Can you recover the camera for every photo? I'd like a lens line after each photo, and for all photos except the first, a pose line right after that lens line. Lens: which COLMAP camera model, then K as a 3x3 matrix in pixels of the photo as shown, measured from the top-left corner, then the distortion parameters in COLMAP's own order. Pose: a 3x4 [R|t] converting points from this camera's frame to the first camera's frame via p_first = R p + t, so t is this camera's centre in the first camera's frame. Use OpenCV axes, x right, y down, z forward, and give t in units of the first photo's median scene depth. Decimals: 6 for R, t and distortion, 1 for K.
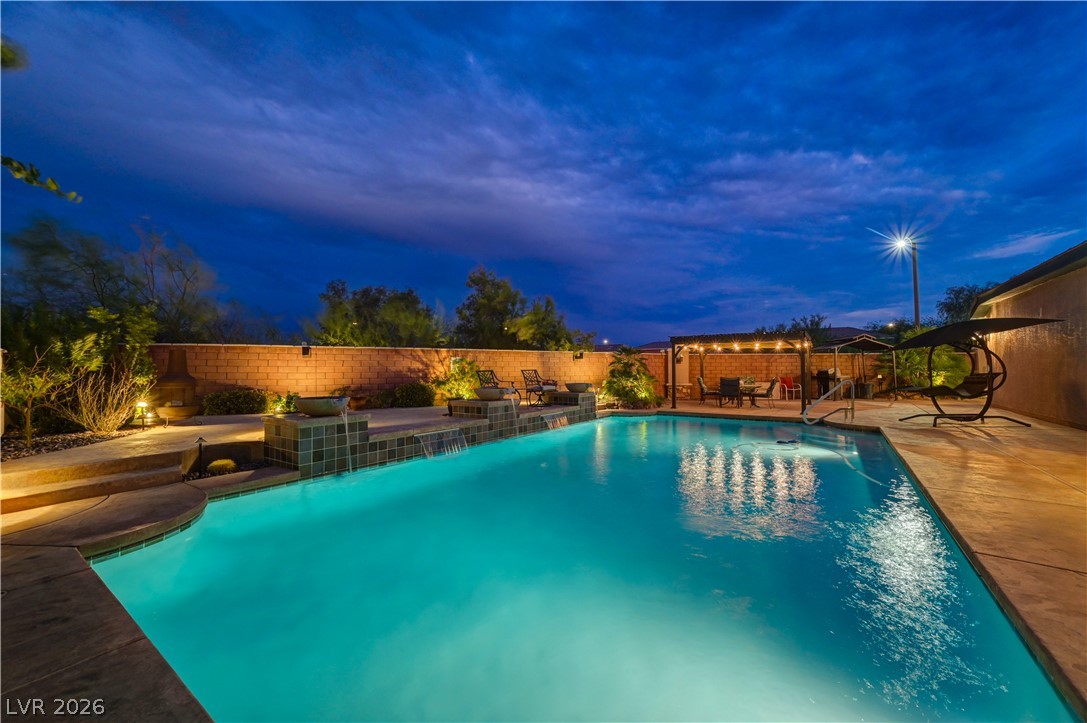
lens RADIAL K [[428.2, 0, 545.6], [0, 428.2, 372.3], [0, 0, 1]] dist [-0.002580, 0.000341]
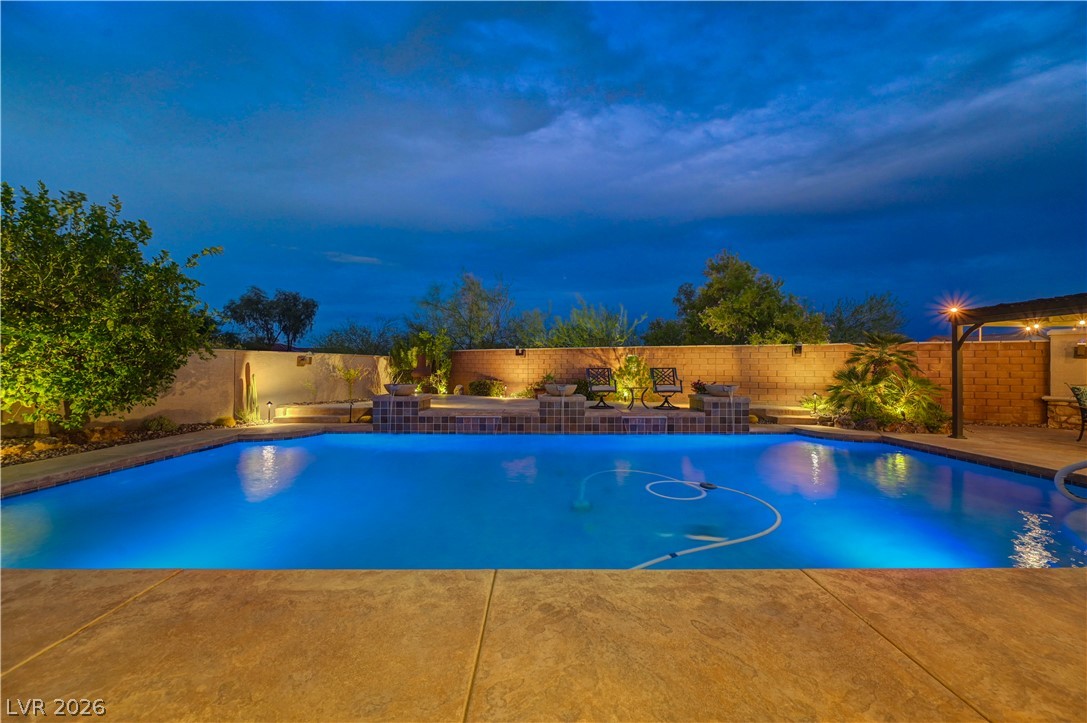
lens RADIAL K [[428.2, 0, 545.2], [0, 428.2, 377.3], [0, 0, 1]] dist [-0.002580, 0.000341]
pose [[0.575614, 0.026488, -0.817292, 0.350269], [-0.011389, 0.999638, 0.024376, -0.003202], [0.817642, -0.004723, 0.575707, 0.177044]]
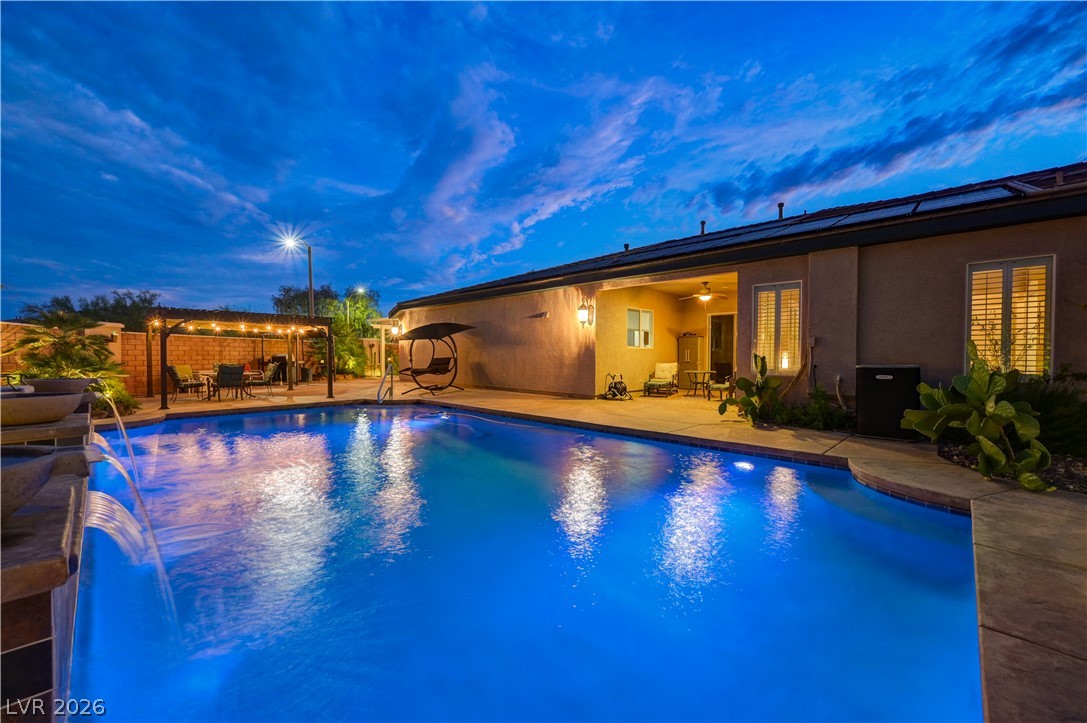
lens RADIAL K [[428.2, 0, 547.2], [0, 428.2, 362.0], [0, 0, 1]] dist [-0.002580, 0.000341]
pose [[0.158208, -0.011296, 0.987341, -0.232699], [0.003545, 0.999935, 0.010872, 0.000373], [-0.987399, 0.001780, 0.158238, 0.205113]]
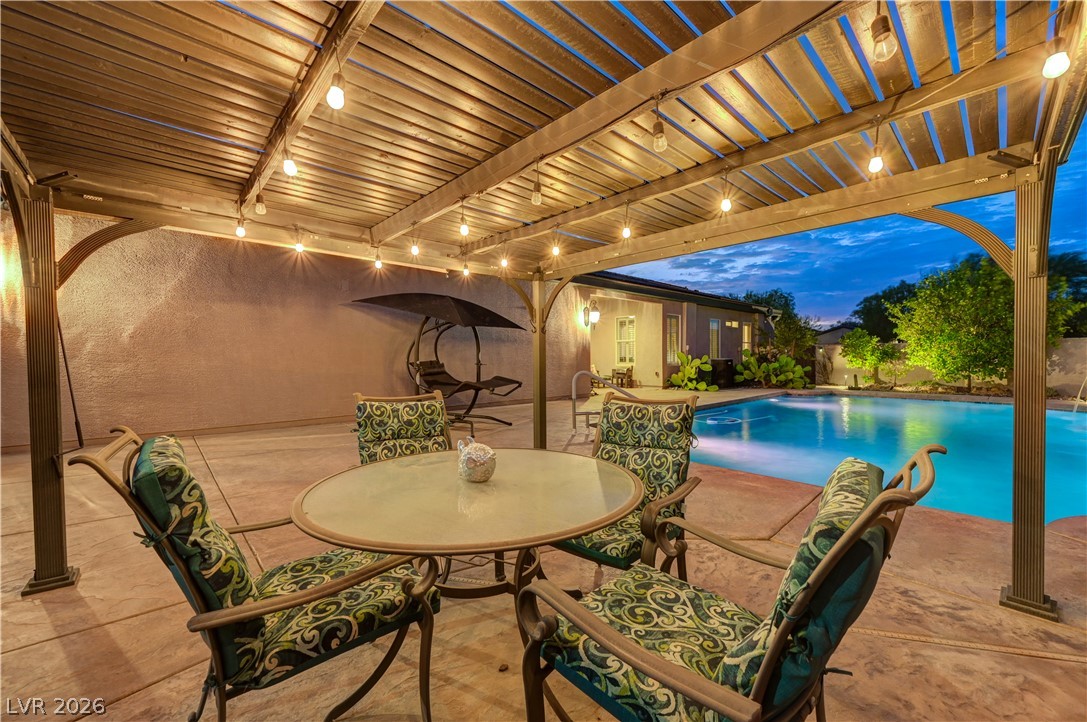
lens RADIAL K [[428.2, 0, 546.7], [0, 428.2, 362.4], [0, 0, 1]] dist [-0.002580, 0.000341]
pose [[-0.974261, 0.007766, 0.225290, 0.341251], [0.012383, 0.999741, 0.019086, -0.005080], [-0.225084, 0.021384, -0.974105, 0.930811]]
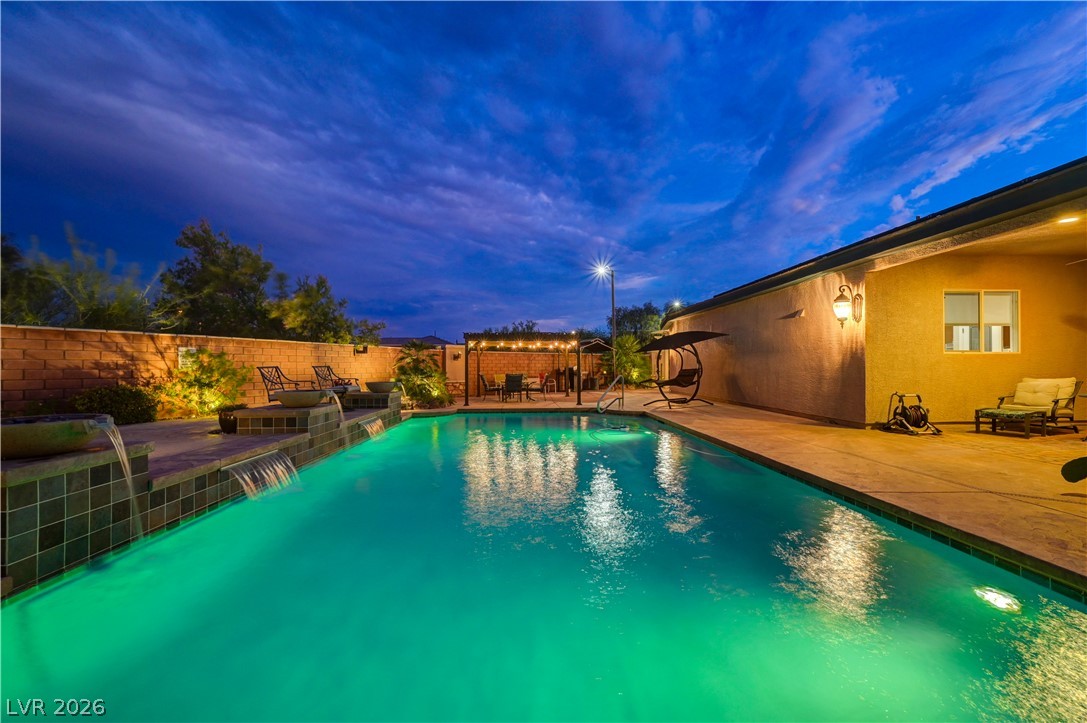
lens RADIAL K [[428.2, 0, 549.4], [0, 428.2, 365.8], [0, 0, 1]] dist [-0.002580, 0.000341]
pose [[0.794539, 0.003297, 0.607205, -0.116109], [0.002179, 0.999963, -0.008281, 0.000747], [-0.607210, 0.007902, 0.794502, 0.078074]]
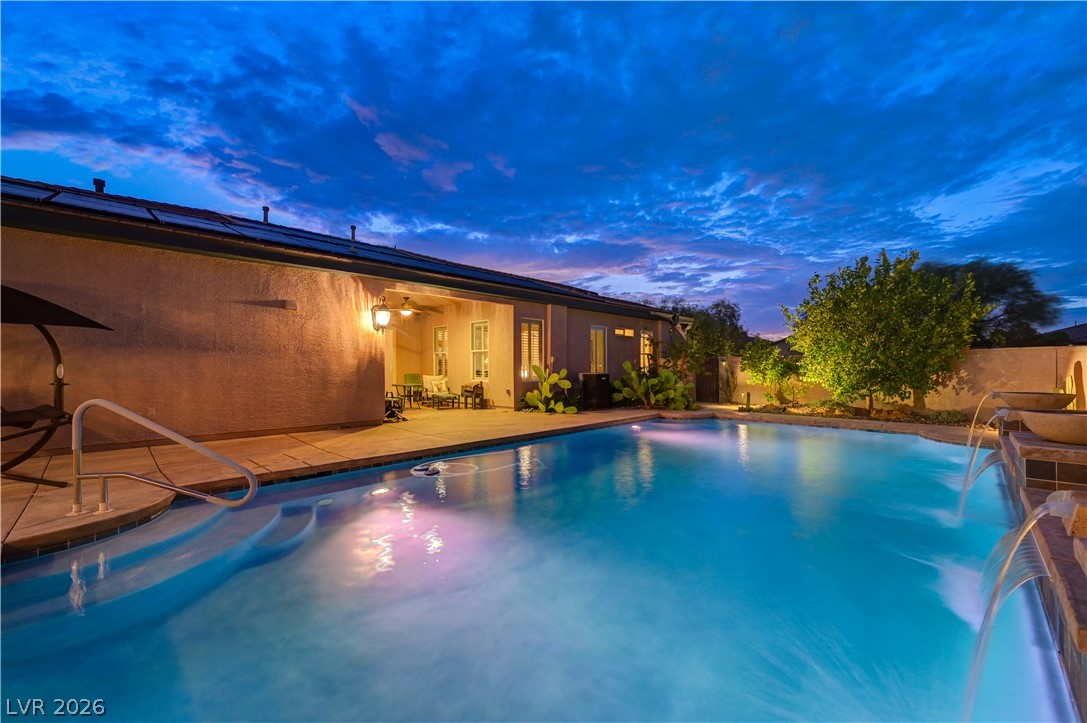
lens RADIAL K [[428.2, 0, 548.0], [0, 428.2, 368.2], [0, 0, 1]] dist [-0.002580, 0.000341]
pose [[-0.984867, 0.008132, 0.173120, 0.138799], [0.009324, 0.999938, 0.006073, -0.004976], [-0.173060, 0.007595, -0.984882, 0.721411]]
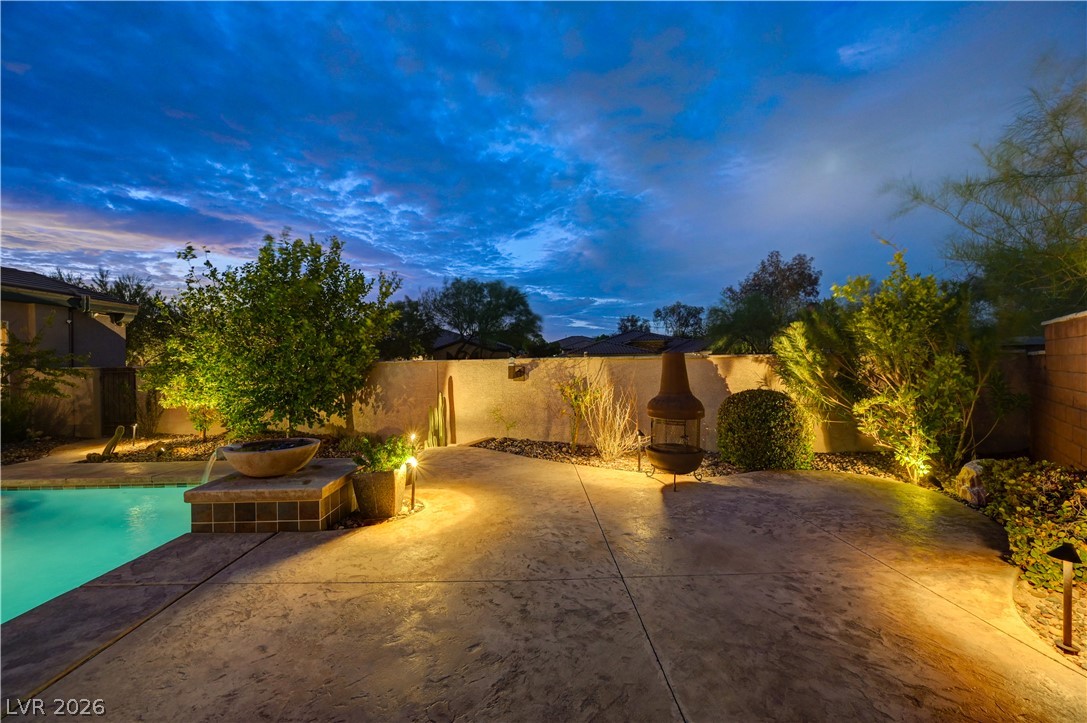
lens RADIAL K [[428.2, 0, 542.5], [0, 428.2, 355.4], [0, 0, 1]] dist [-0.002580, 0.000341]
pose [[-0.803476, 0.004167, -0.595323, -0.155576], [0.014906, 0.999803, -0.013119, -0.018172], [0.595151, -0.019415, -0.803379, 0.574663]]
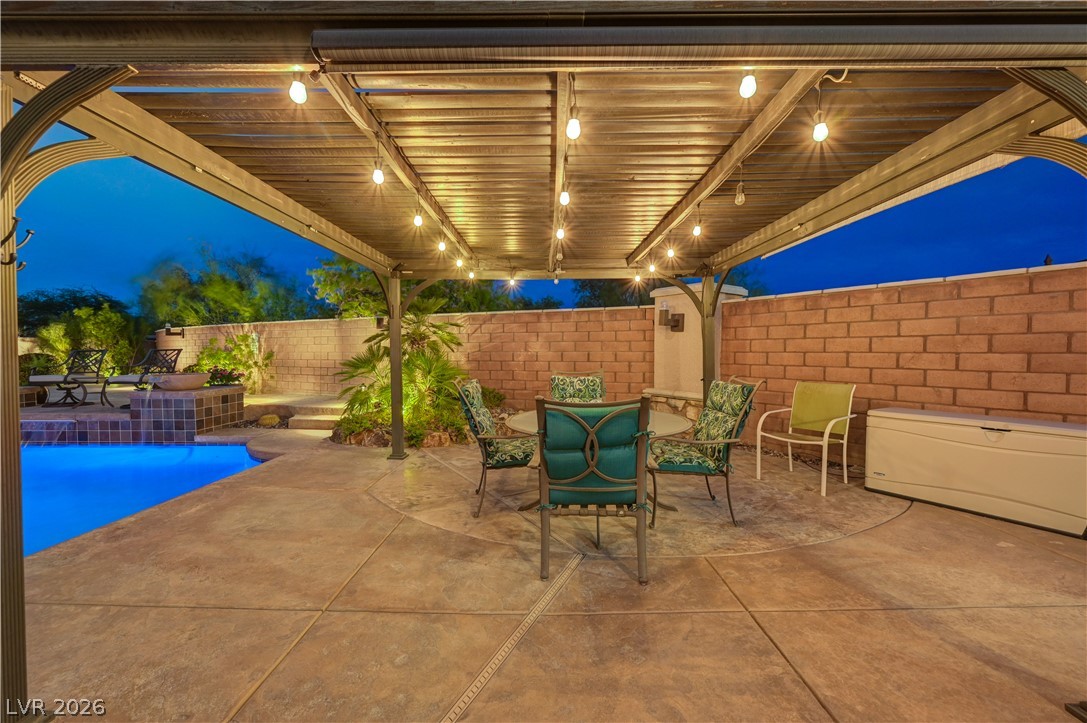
lens RADIAL K [[428.2, 0, 548.4], [0, 428.2, 364.4], [0, 0, 1]] dist [-0.002580, 0.000341]
pose [[0.561351, 0.030125, -0.827029, 0.522527], [-0.006744, 0.999471, 0.031828, -0.005018], [0.827550, -0.012289, 0.561257, 0.706215]]
